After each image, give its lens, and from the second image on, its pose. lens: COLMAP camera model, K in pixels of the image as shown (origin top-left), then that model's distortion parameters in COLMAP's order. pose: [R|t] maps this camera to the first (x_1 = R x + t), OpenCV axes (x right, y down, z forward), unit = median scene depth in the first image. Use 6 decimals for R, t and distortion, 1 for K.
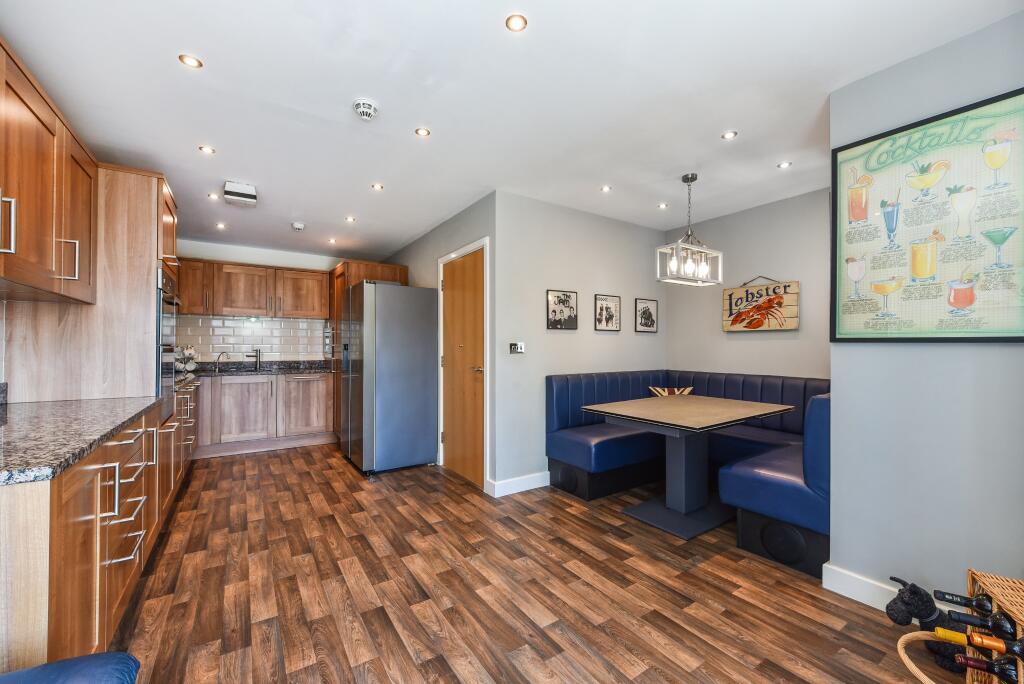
lens RADIAL K [[440.9, 0, 511.5], [0, 440.9, 352.7], [0, 0, 1]] dist [0.041240, -0.000025]
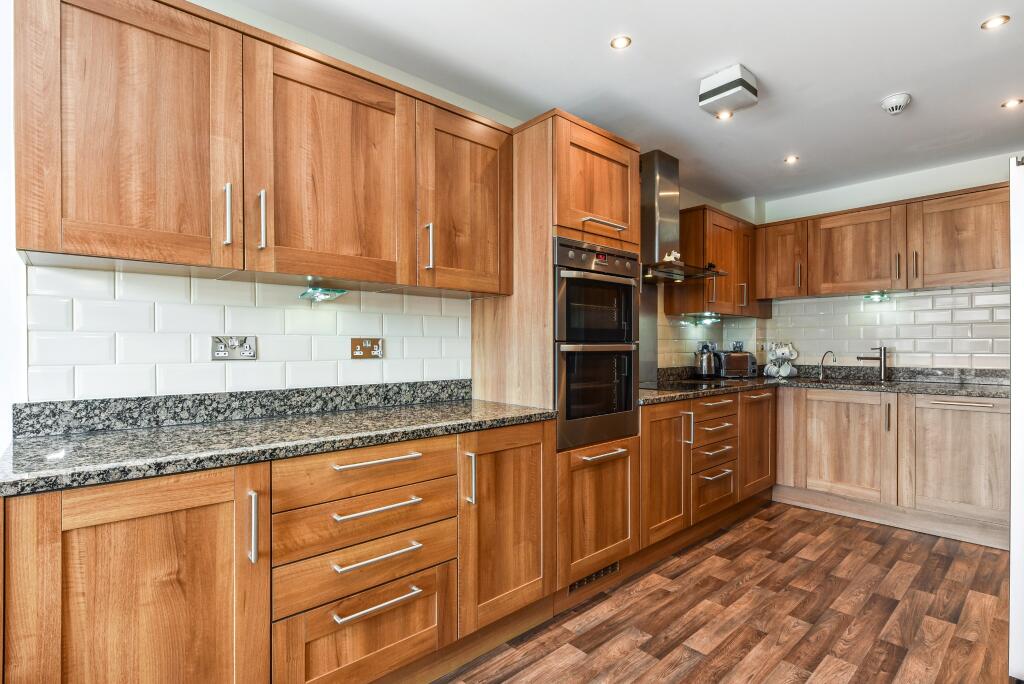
lens RADIAL K [[491.0, 0, 514.5], [0, 491.0, 348.0], [0, 0, 1]] dist [-0.001514, -0.000185]
pose [[0.150093, 0.002053, -0.988670, 0.003045], [-0.009434, 0.999955, 0.000644, -0.002355], [0.988627, 0.009231, 0.150105, 0.401779]]
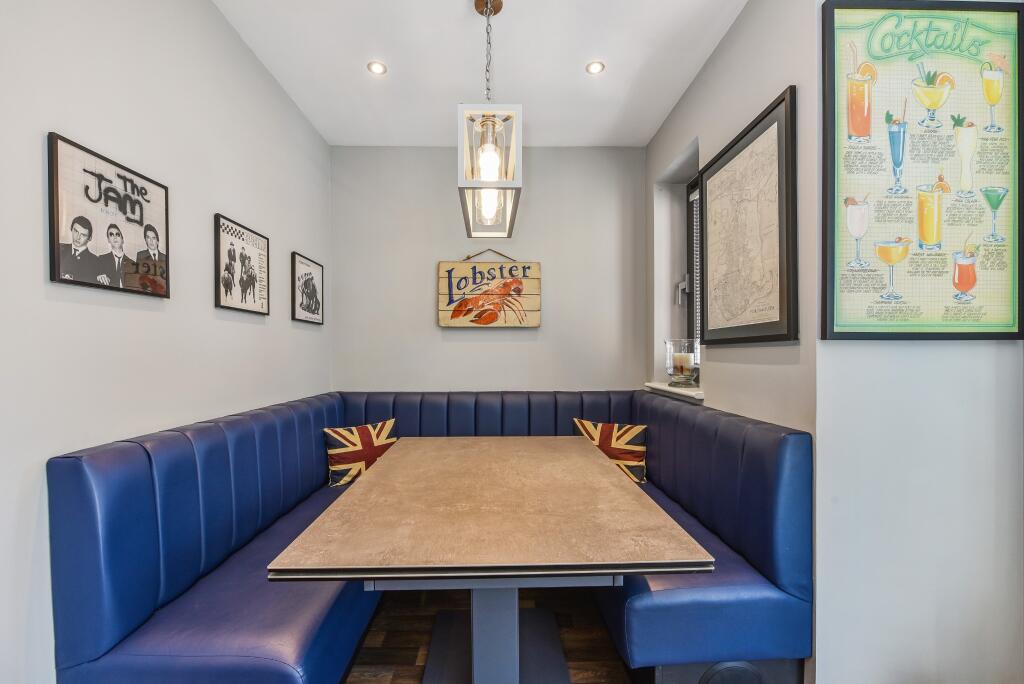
lens RADIAL K [[440.9, 0, 511.5], [0, 440.9, 352.7], [0, 0, 1]] dist [0.041240, -0.000025]
pose [[0.558132, 0.000698, 0.829752, 0.006501], [0.012597, 0.999877, -0.009314, -0.003957], [-0.829657, 0.015651, 0.558055, 0.618799]]
